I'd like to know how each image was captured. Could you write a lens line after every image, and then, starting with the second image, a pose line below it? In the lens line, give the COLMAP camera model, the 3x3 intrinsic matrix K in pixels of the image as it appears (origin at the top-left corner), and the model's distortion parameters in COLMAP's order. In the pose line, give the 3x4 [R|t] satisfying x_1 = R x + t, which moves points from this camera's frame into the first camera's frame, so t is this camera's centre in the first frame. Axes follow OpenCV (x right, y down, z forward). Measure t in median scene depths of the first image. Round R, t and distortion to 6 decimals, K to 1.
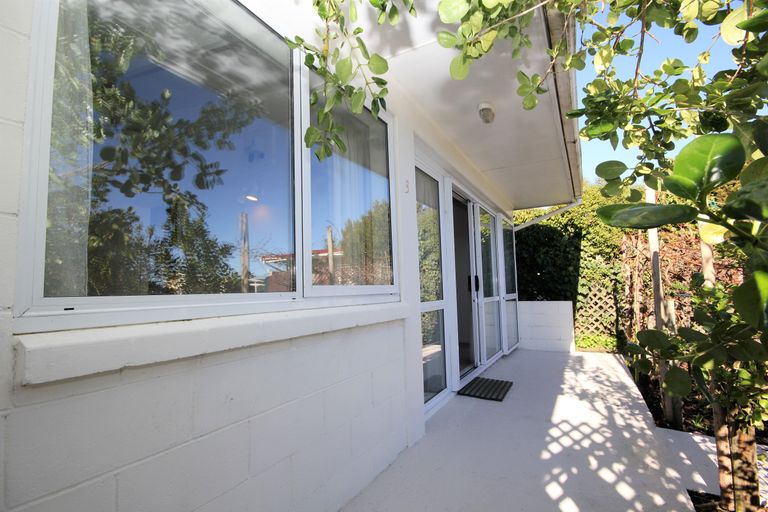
lens RADIAL K [[353.1, 0, 384.7], [0, 353.1, 256.9], [0, 0, 1]] dist [-0.000759, -0.000173]
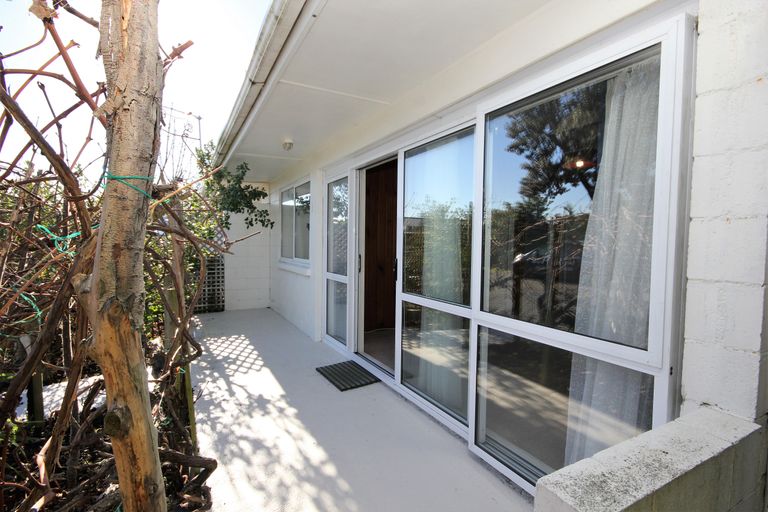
lens RADIAL K [[353.1, 0, 385.0], [0, 353.1, 259.2], [0, 0, 1]] dist [-0.000759, -0.000173]
pose [[-0.501954, 0.053558, -0.863234, 1.315010], [0.074593, 0.997043, 0.018485, 0.057982], [0.861671, -0.055112, -0.504465, 1.980802]]
